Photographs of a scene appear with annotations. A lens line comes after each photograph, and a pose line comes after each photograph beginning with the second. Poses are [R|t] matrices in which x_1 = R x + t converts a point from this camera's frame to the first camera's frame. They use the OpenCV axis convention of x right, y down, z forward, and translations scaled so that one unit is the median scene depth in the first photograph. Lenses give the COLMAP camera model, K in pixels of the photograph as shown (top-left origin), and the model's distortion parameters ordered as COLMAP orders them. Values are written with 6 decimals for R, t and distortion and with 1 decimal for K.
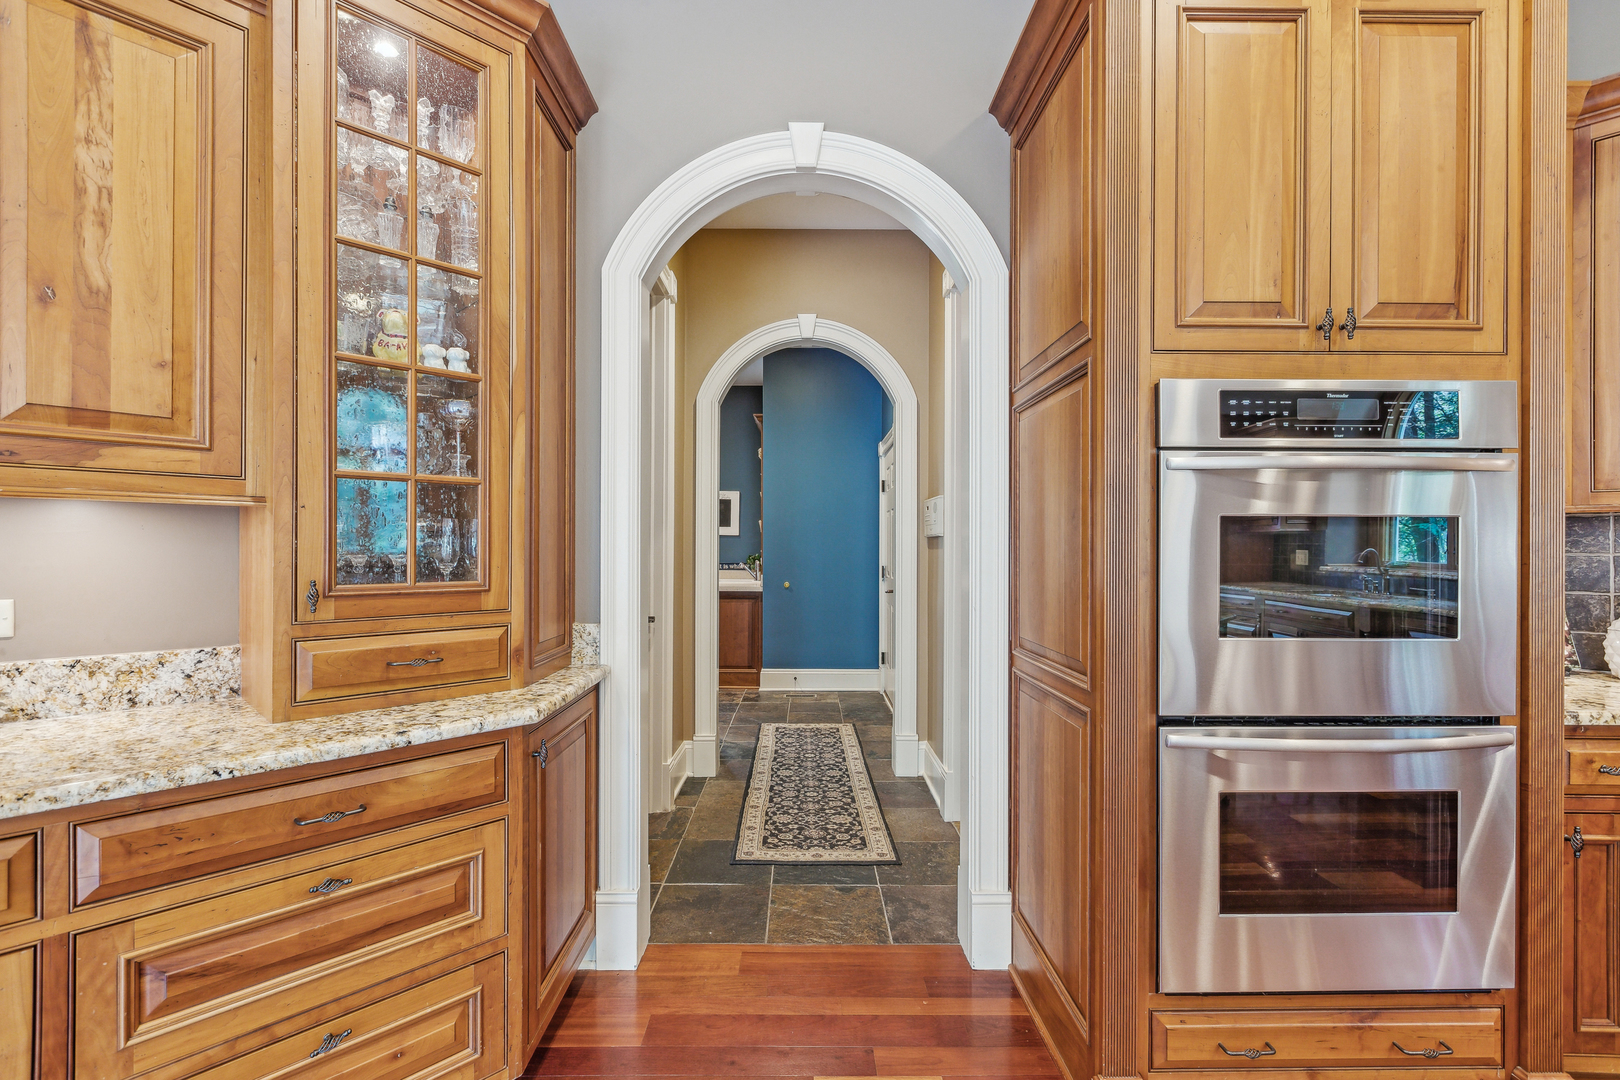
lens RADIAL K [[721.6, 0, 819.9], [0, 721.6, 542.6], [0, 0, 1]] dist [-0.001069, -0.000053]
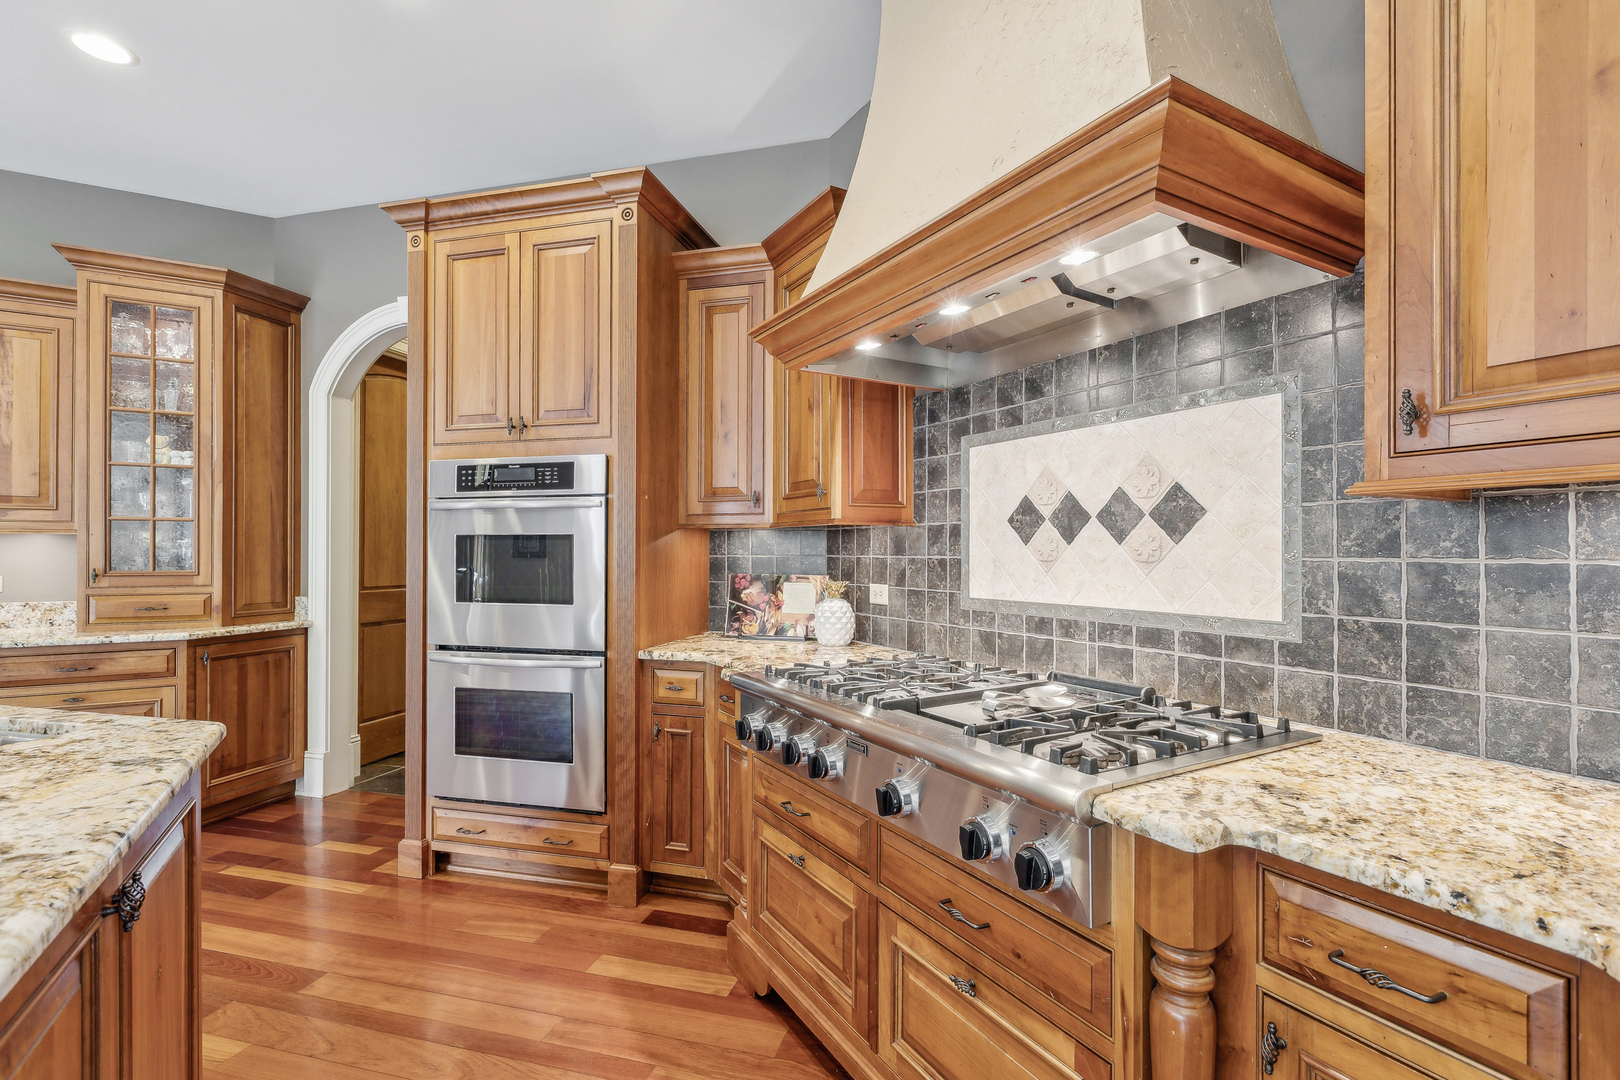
lens RADIAL K [[721.6, 0, 817.0], [0, 721.6, 546.3], [0, 0, 1]] dist [-0.001069, -0.000053]
pose [[0.965273, -0.004432, -0.261207, 1.903985], [0.002869, 0.999976, -0.006367, 0.006133], [0.261228, 0.005397, 0.965262, -0.516825]]
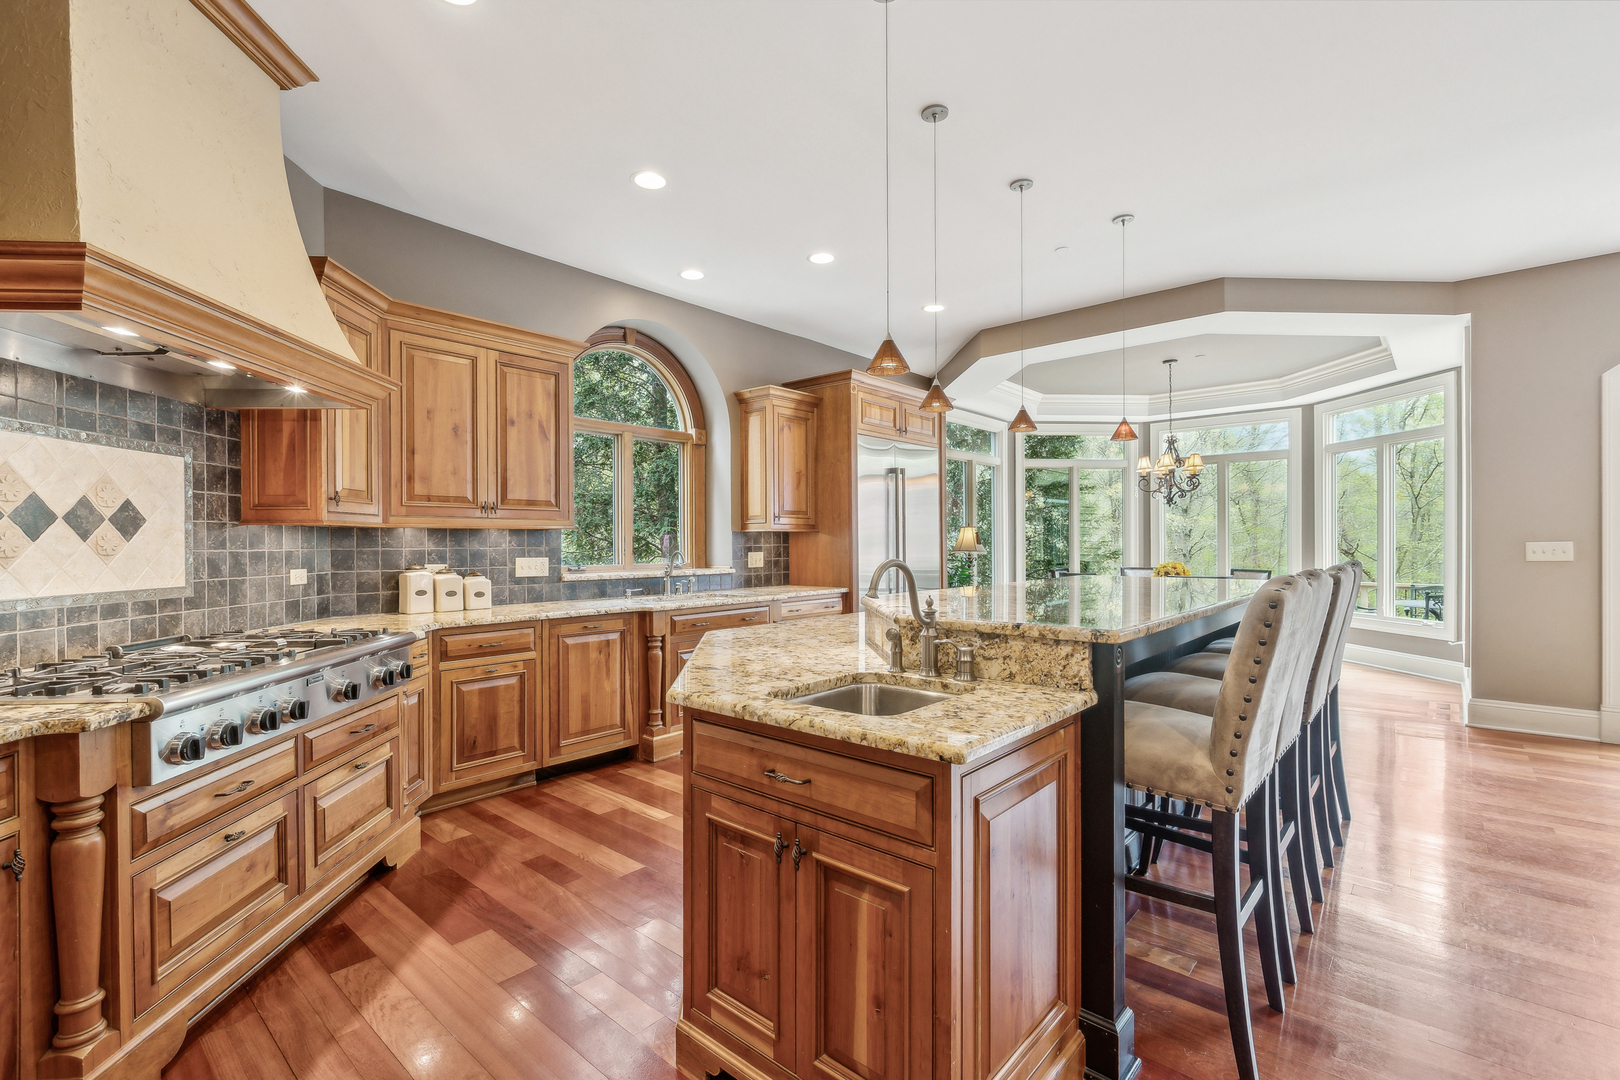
lens RADIAL K [[721.6, 0, 797.5], [0, 721.6, 539.4], [0, 0, 1]] dist [-0.001069, -0.000053]
pose [[-0.728655, 0.006403, 0.684851, -0.081159], [0.006349, 0.999976, -0.002594, 0.004851], [-0.684851, 0.002458, -0.728679, 0.895952]]
